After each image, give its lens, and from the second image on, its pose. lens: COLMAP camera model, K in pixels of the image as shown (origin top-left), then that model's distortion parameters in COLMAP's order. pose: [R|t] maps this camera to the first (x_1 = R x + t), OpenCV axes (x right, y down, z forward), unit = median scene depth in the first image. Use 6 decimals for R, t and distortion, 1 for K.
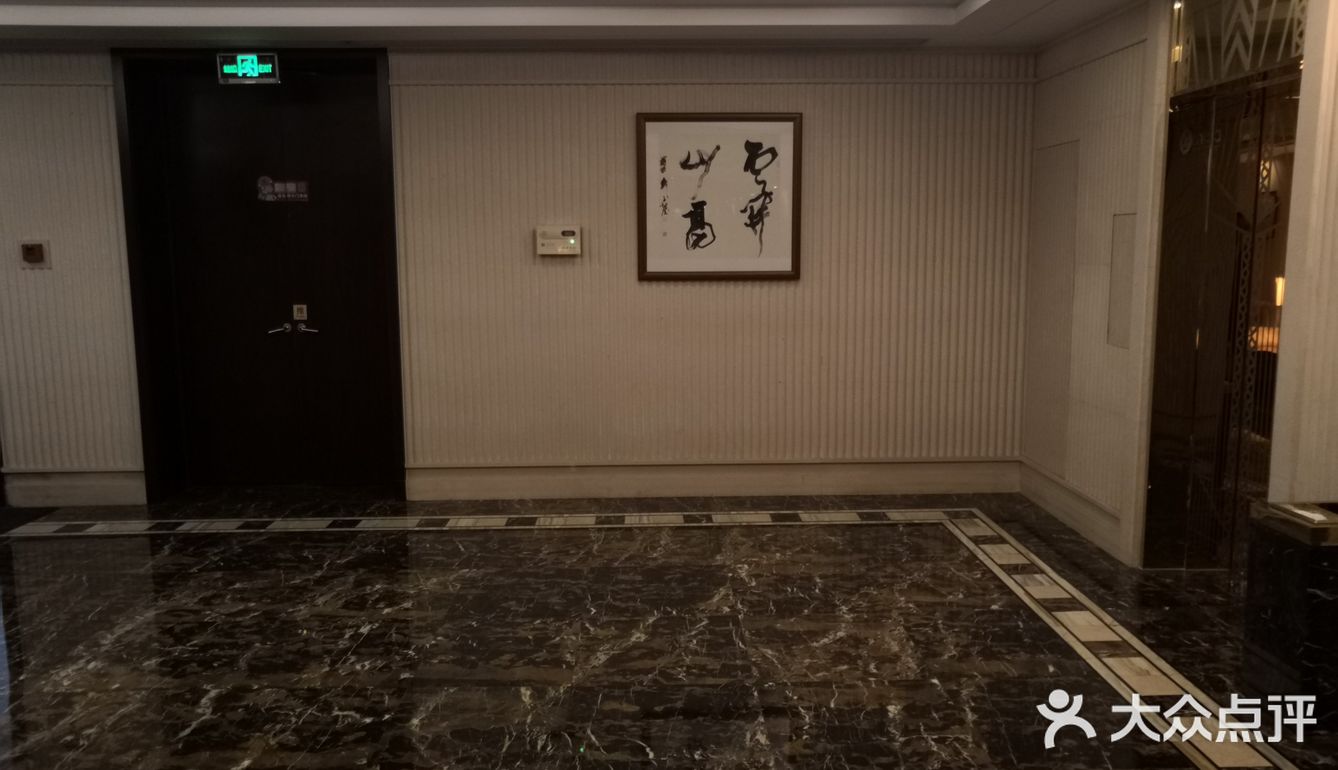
lens RADIAL K [[1039.3, 0, 670.1], [0, 1039.3, 387.4], [0, 0, 1]] dist [0.013587, -0.006808]
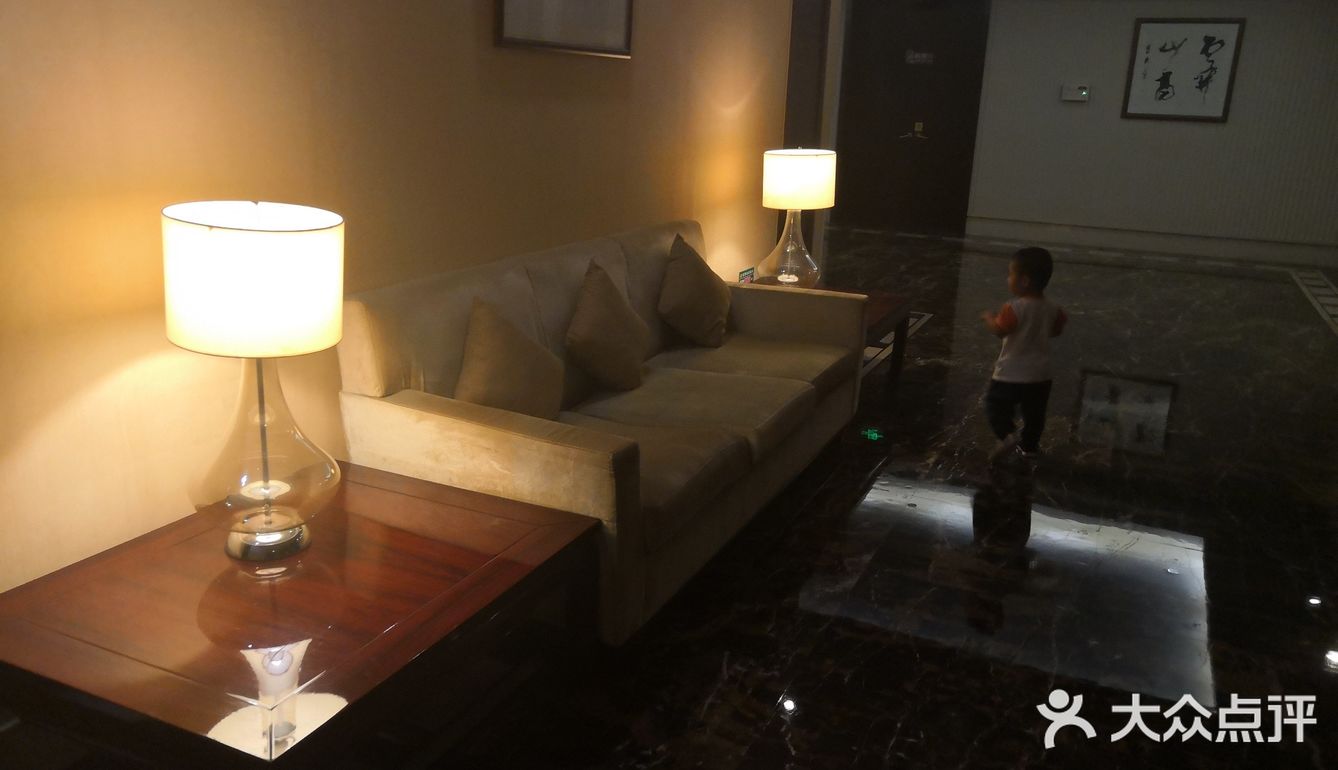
lens RADIAL K [[1039.3, 0, 666.7], [0, 1039.3, 386.3], [0, 0, 1]] dist [0.013587, -0.006808]
pose [[0.900095, 0.157196, -0.406349, 0.064272], [-0.095700, 0.981200, 0.167594, 0.117732], [0.425055, -0.111963, 0.898217, -0.935187]]
